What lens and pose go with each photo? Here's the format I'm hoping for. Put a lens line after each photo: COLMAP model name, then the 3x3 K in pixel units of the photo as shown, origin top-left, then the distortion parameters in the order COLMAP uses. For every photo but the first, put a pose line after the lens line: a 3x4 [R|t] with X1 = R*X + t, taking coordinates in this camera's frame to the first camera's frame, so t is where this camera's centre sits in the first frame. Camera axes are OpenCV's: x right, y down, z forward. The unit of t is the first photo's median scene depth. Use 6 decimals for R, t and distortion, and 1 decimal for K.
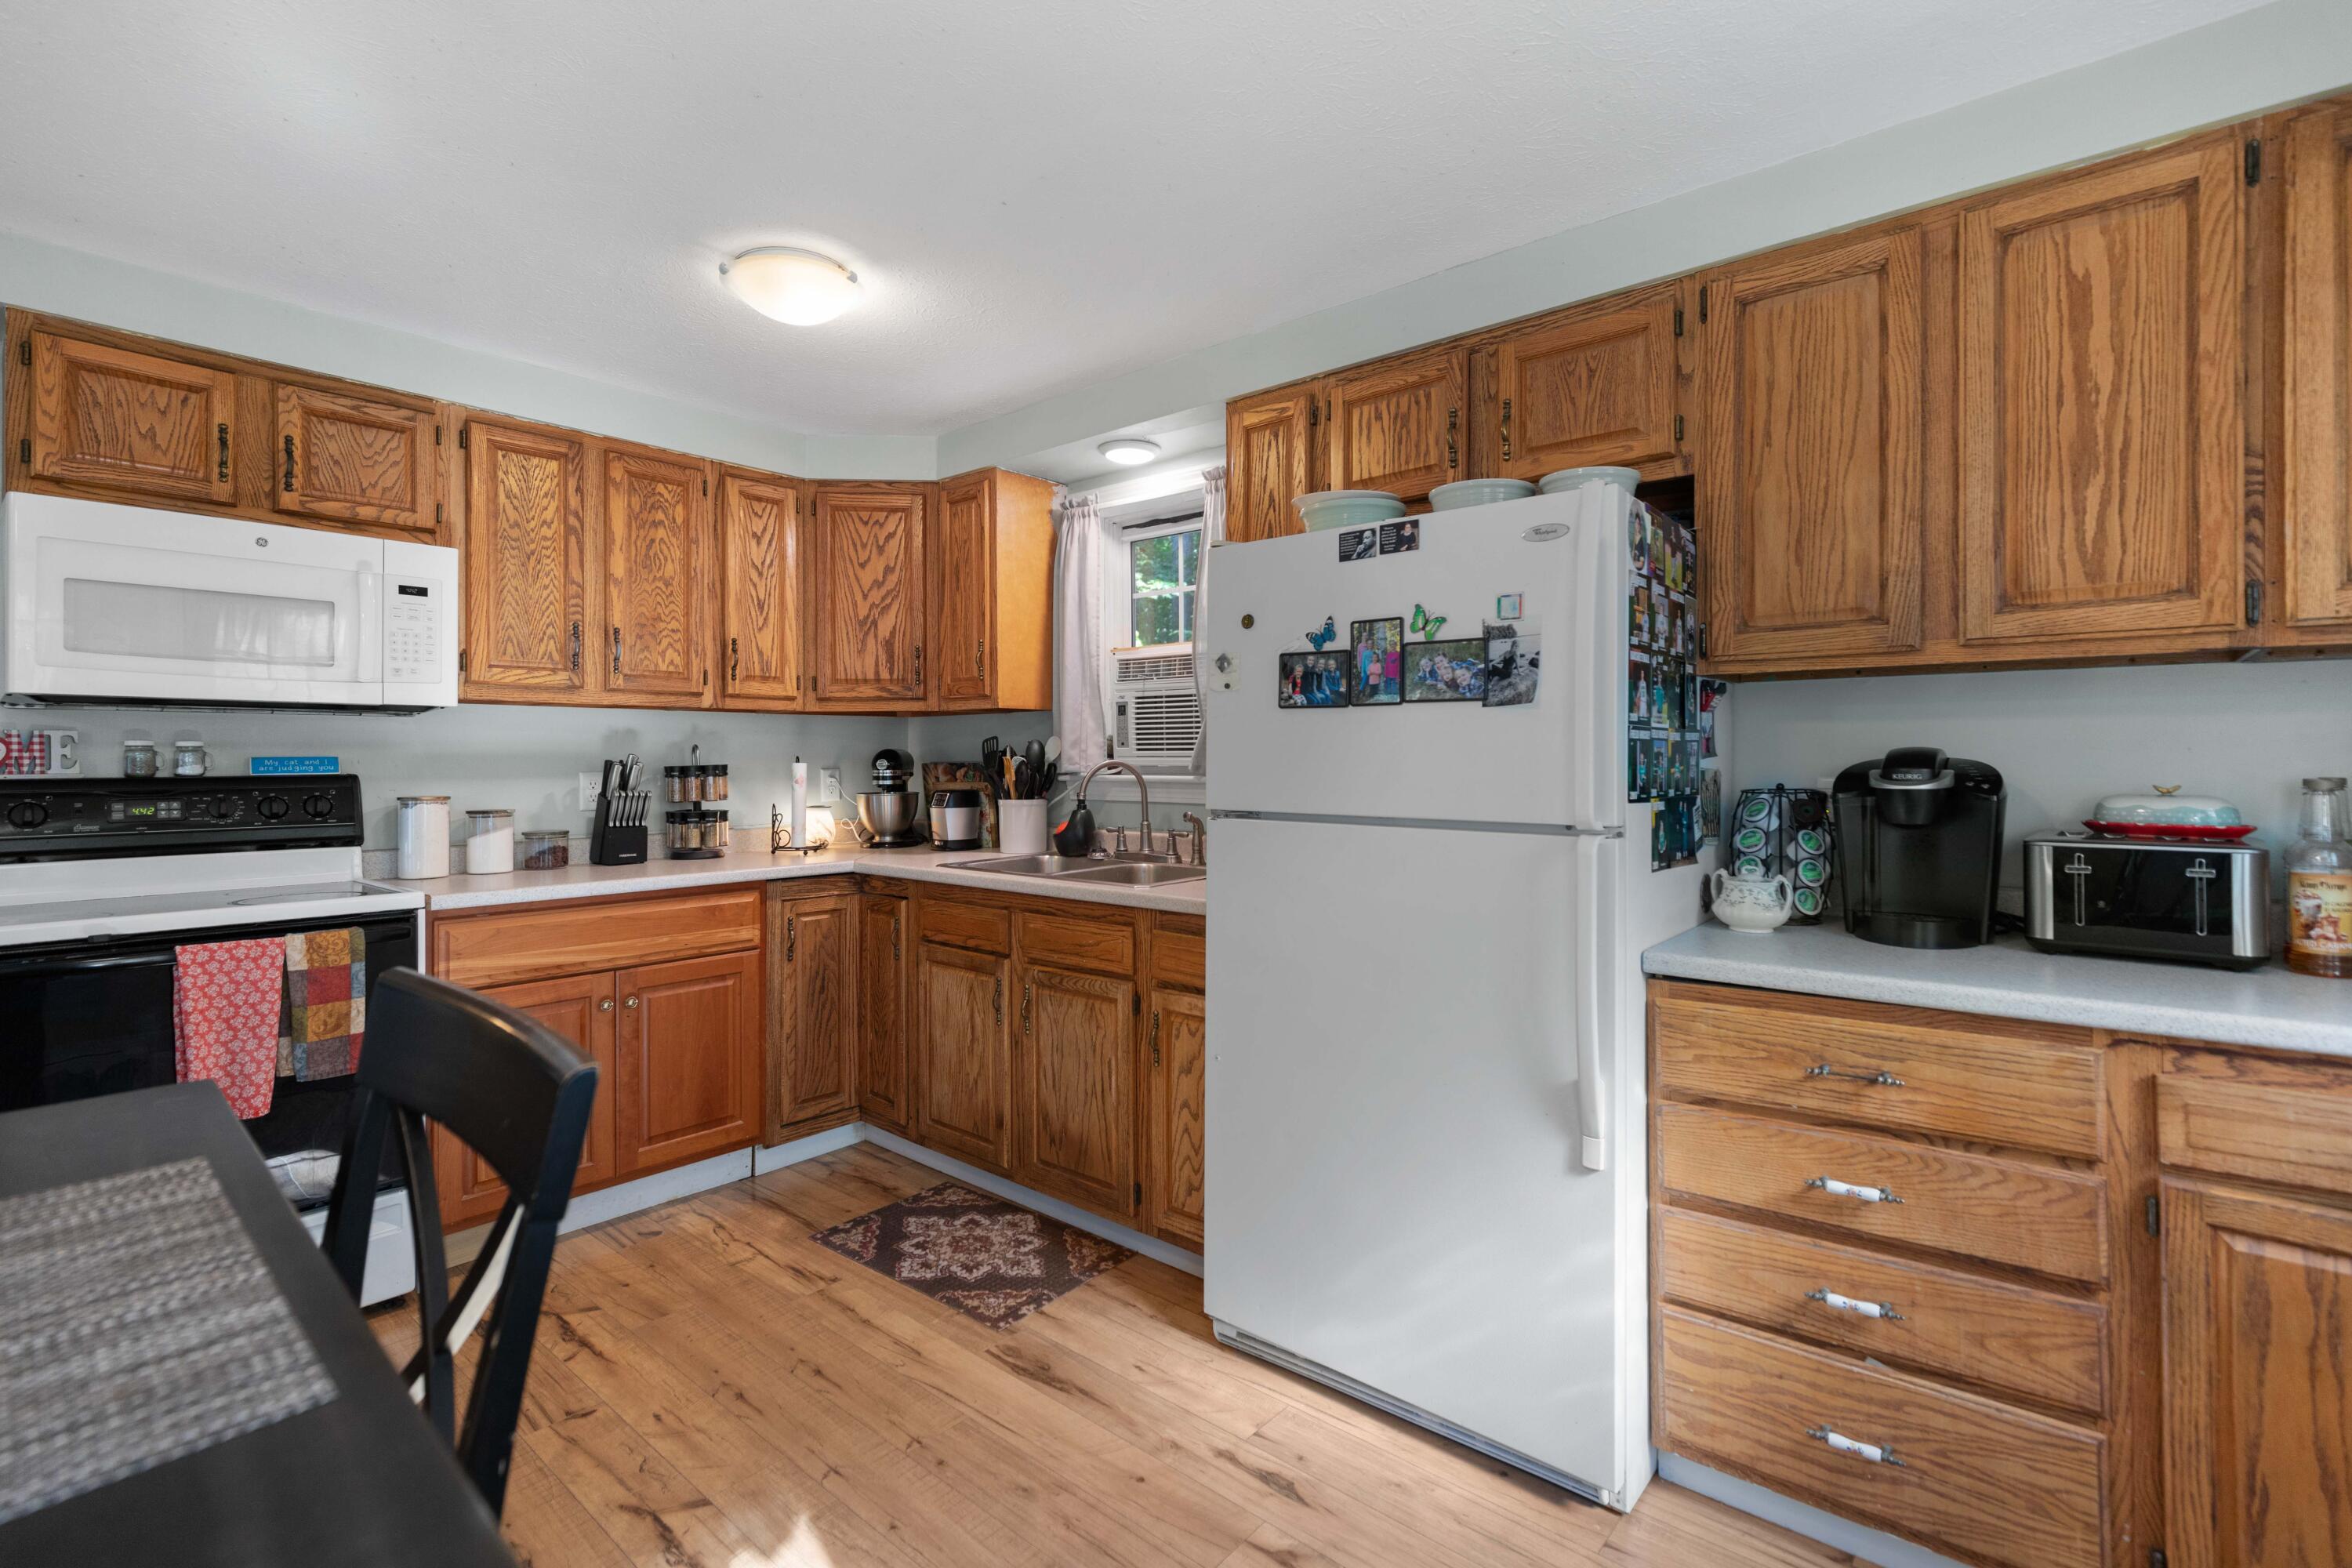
lens RADIAL K [[1073.6, 0, 1198.8], [0, 1073.6, 760.3], [0, 0, 1]] dist [0.010372, -0.000210]
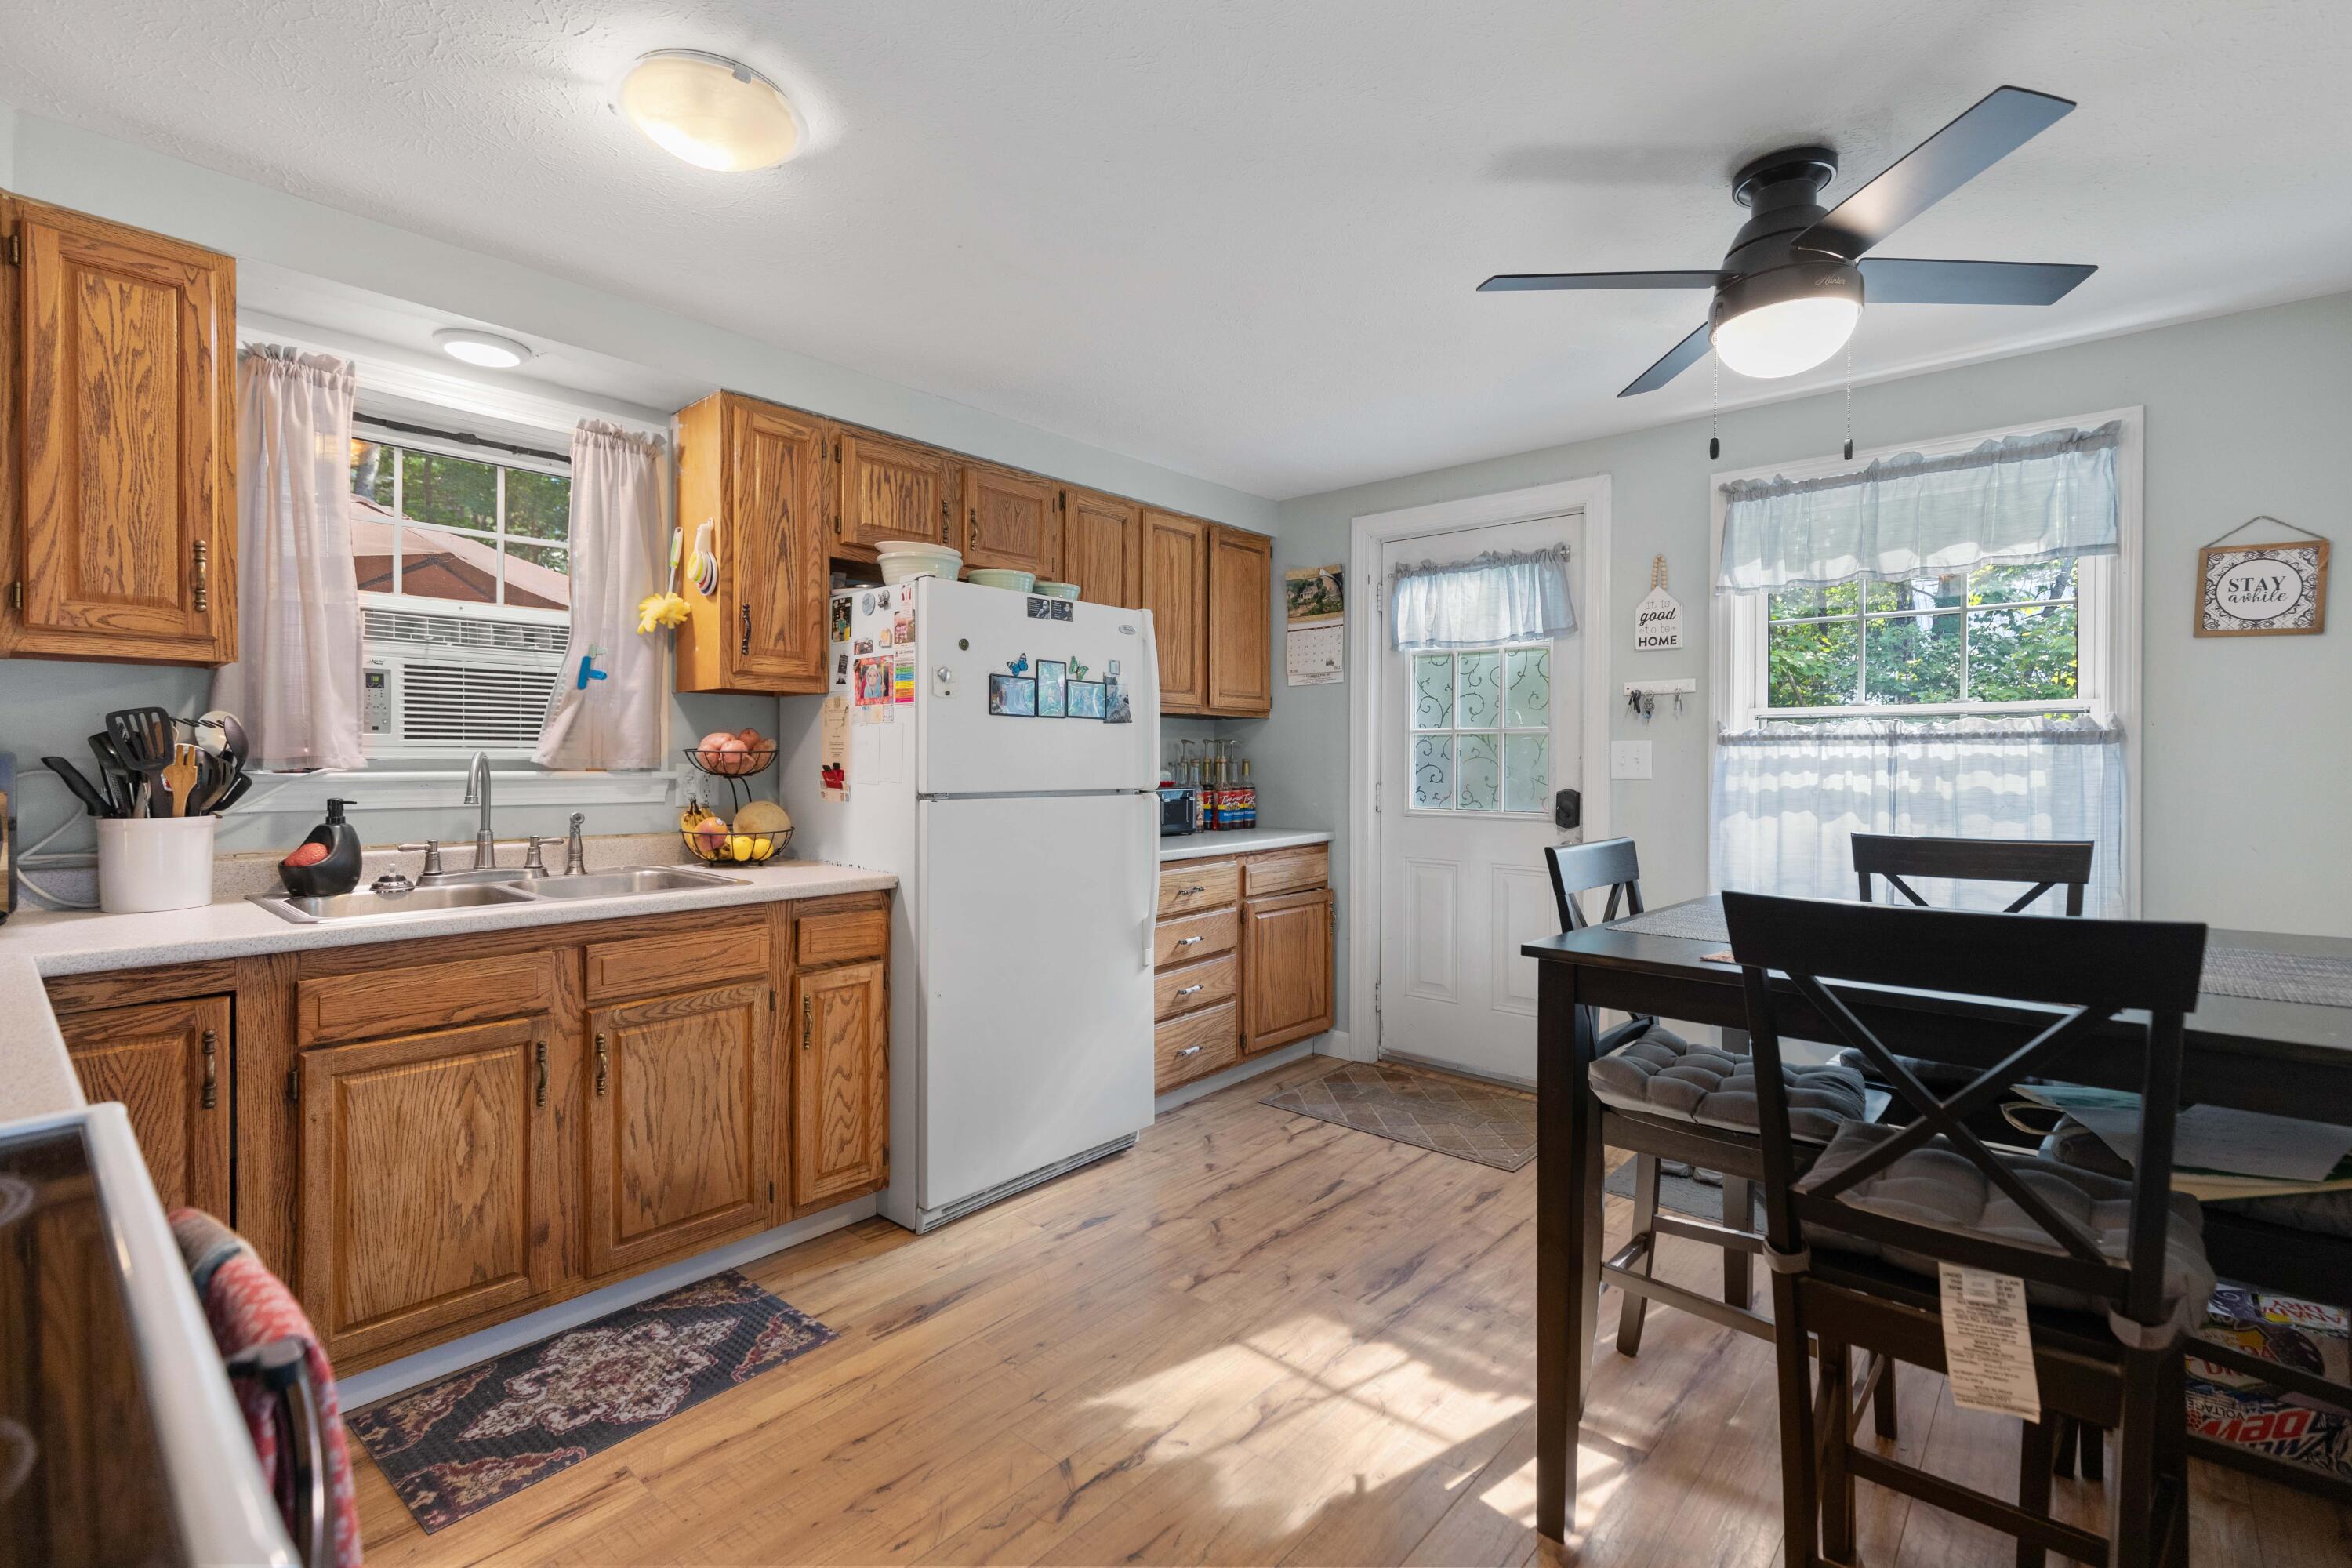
lens RADIAL K [[1049.6, 0, 1193.6], [0, 1049.6, 776.0], [0, 0, 1]] dist [0.010720, -0.000221]
pose [[0.009604, -0.016830, 0.999812, -0.943315], [-0.001428, 0.999857, 0.016844, 0.004491], [-0.999953, -0.001589, 0.009579, 0.559787]]
